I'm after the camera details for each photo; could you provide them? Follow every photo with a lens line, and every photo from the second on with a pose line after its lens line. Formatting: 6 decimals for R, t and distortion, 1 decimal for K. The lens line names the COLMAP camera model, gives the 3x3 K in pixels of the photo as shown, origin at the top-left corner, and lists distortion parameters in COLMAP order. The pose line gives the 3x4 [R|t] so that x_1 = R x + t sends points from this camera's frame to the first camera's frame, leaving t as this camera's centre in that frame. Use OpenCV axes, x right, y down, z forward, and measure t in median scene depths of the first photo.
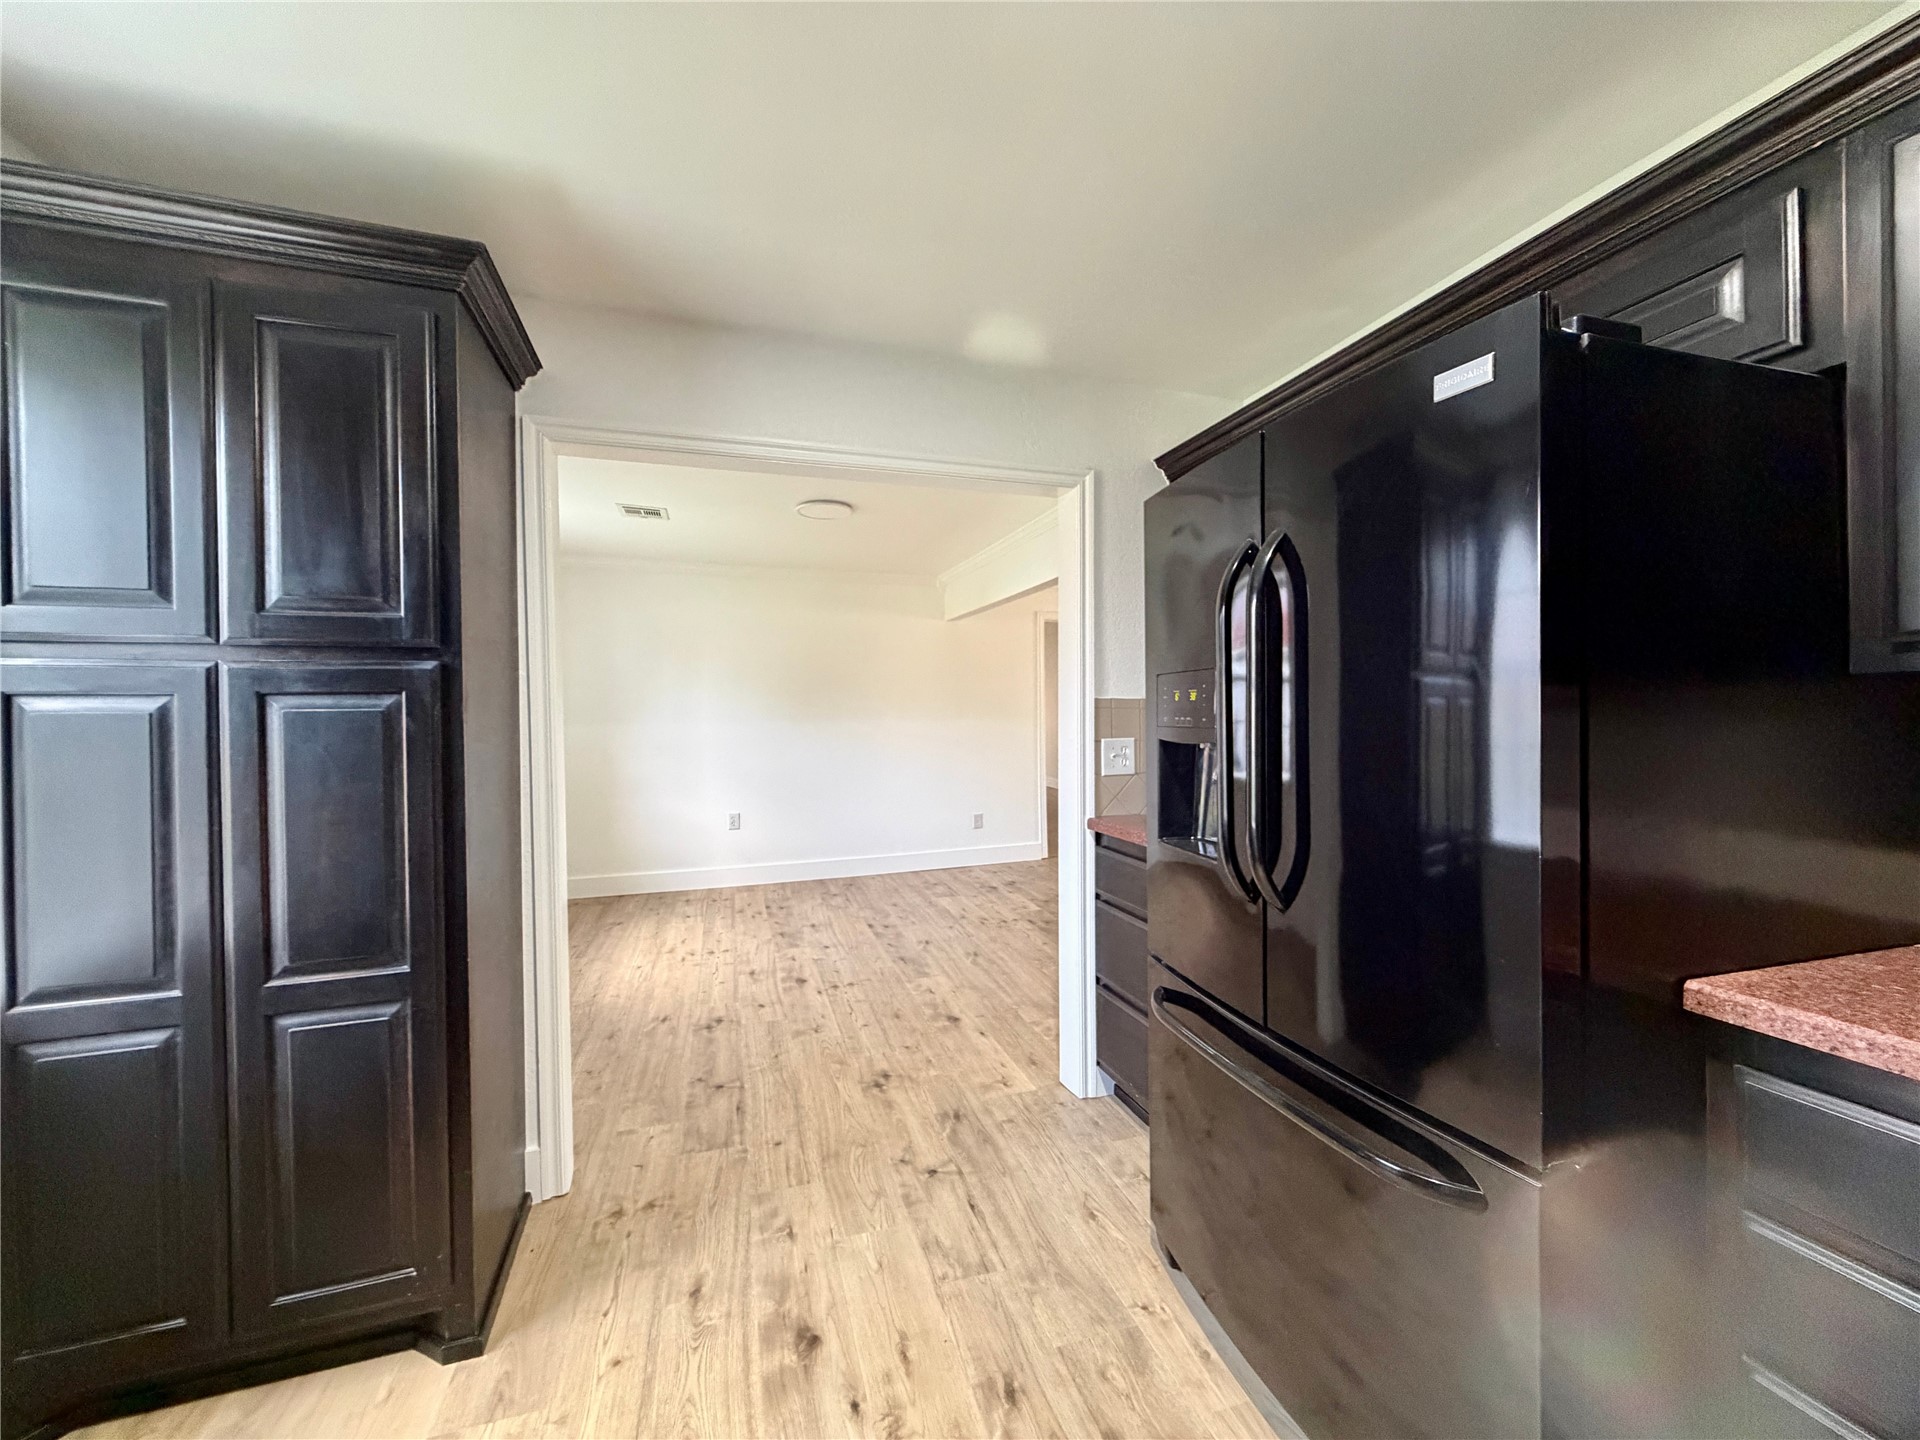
lens RADIAL K [[760.3, 0, 955.5], [0, 760.3, 718.0], [0, 0, 1]] dist [0.000358, -0.000197]
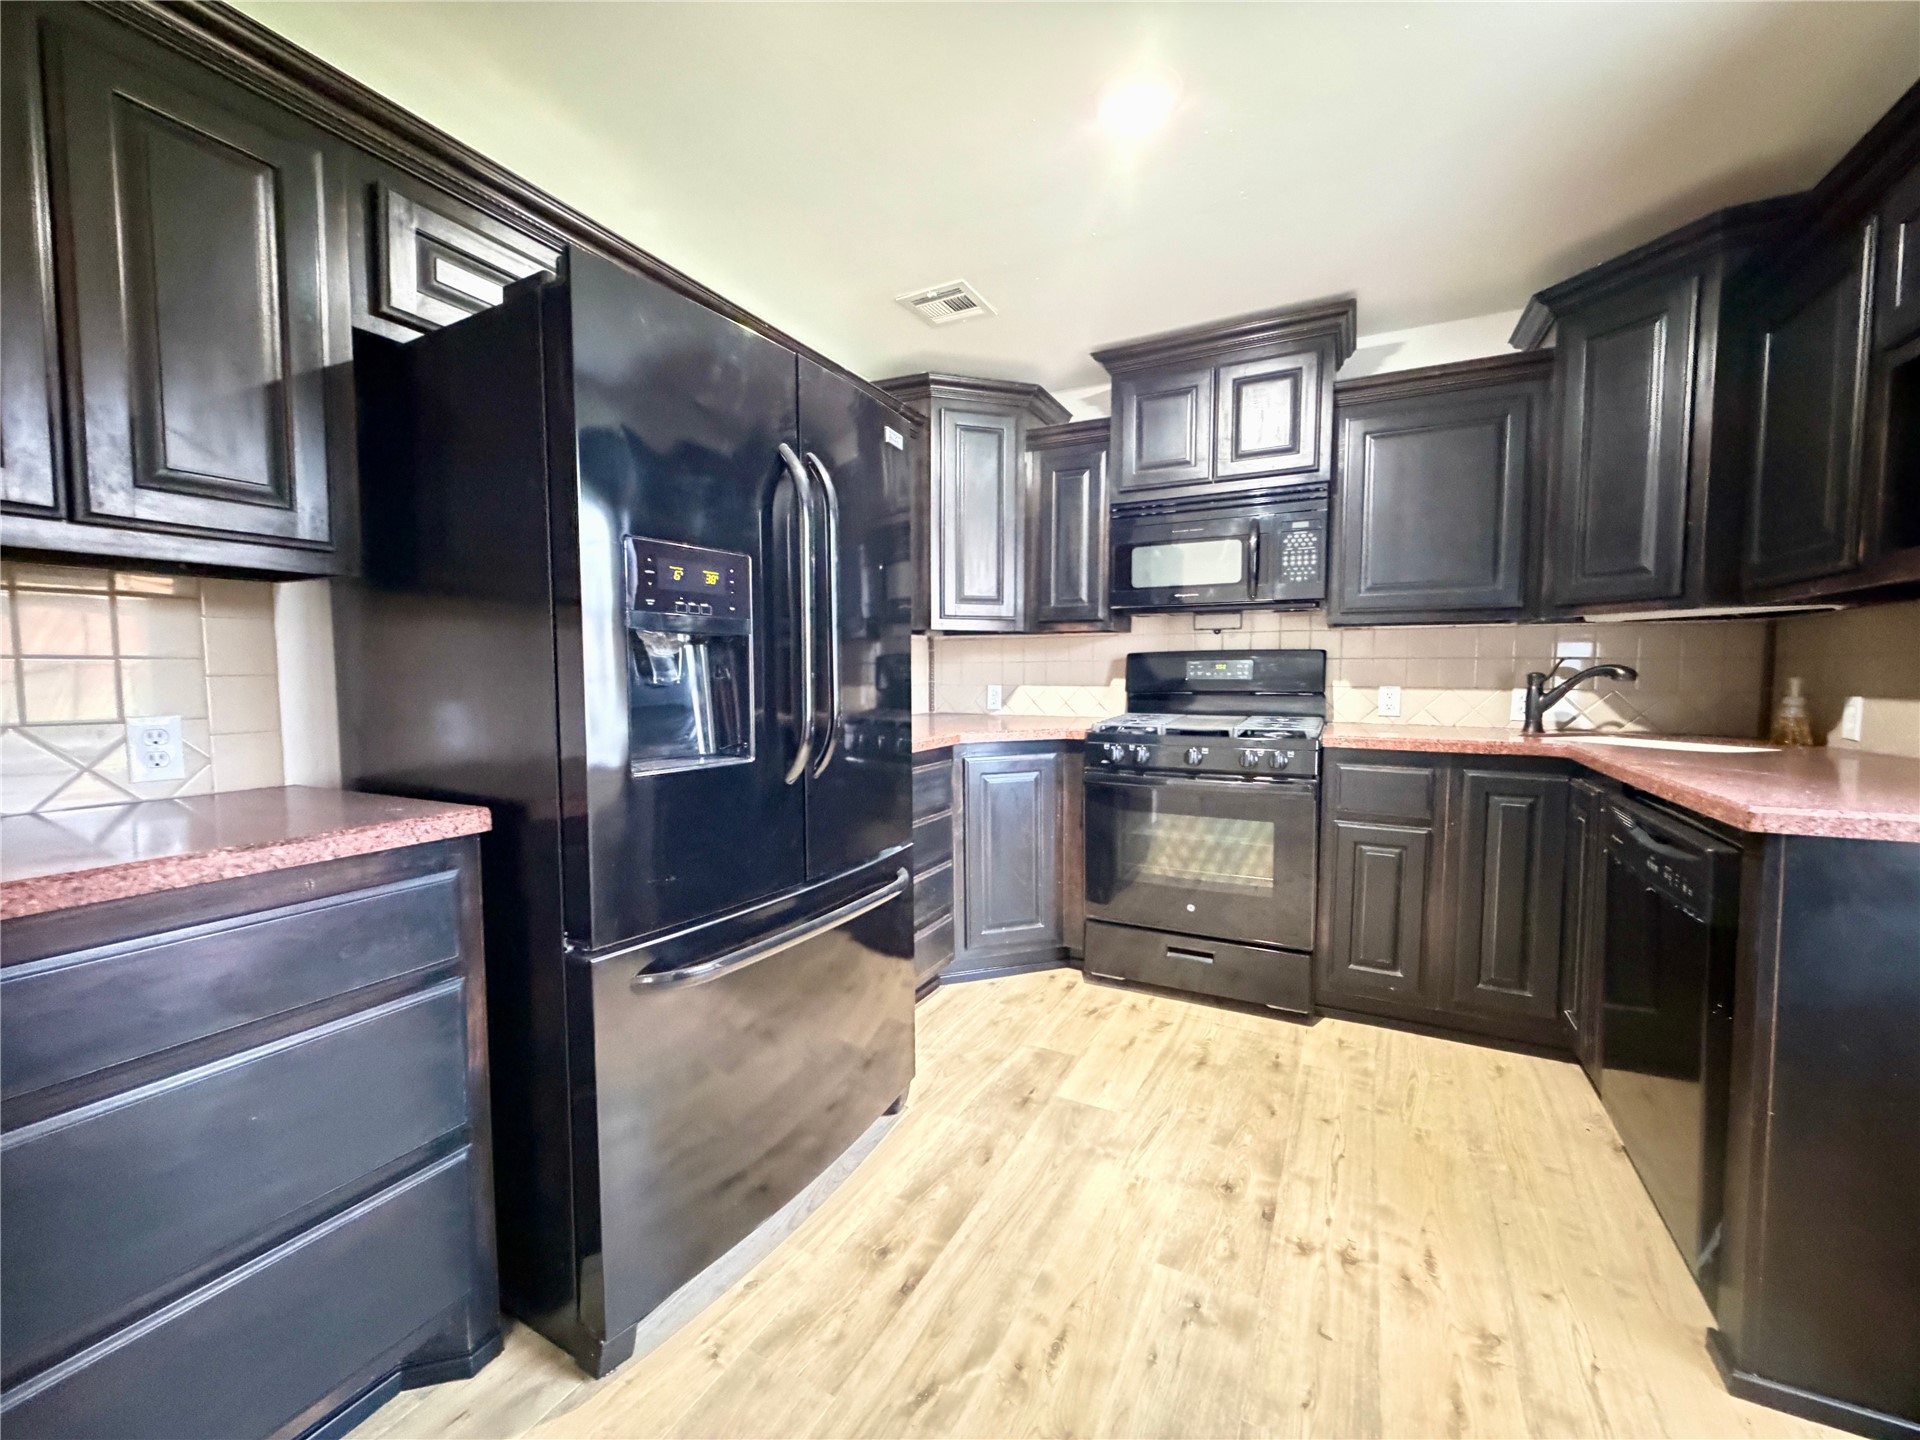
lens RADIAL K [[760.3, 0, 955.5], [0, 760.3, 718.0], [0, 0, 1]] dist [0.000358, -0.000197]
pose [[-0.703364, -0.030939, 0.710157, -0.457107], [0.014941, 0.998188, 0.058285, 0.075995], [-0.710673, 0.051606, -0.701627, 1.322496]]
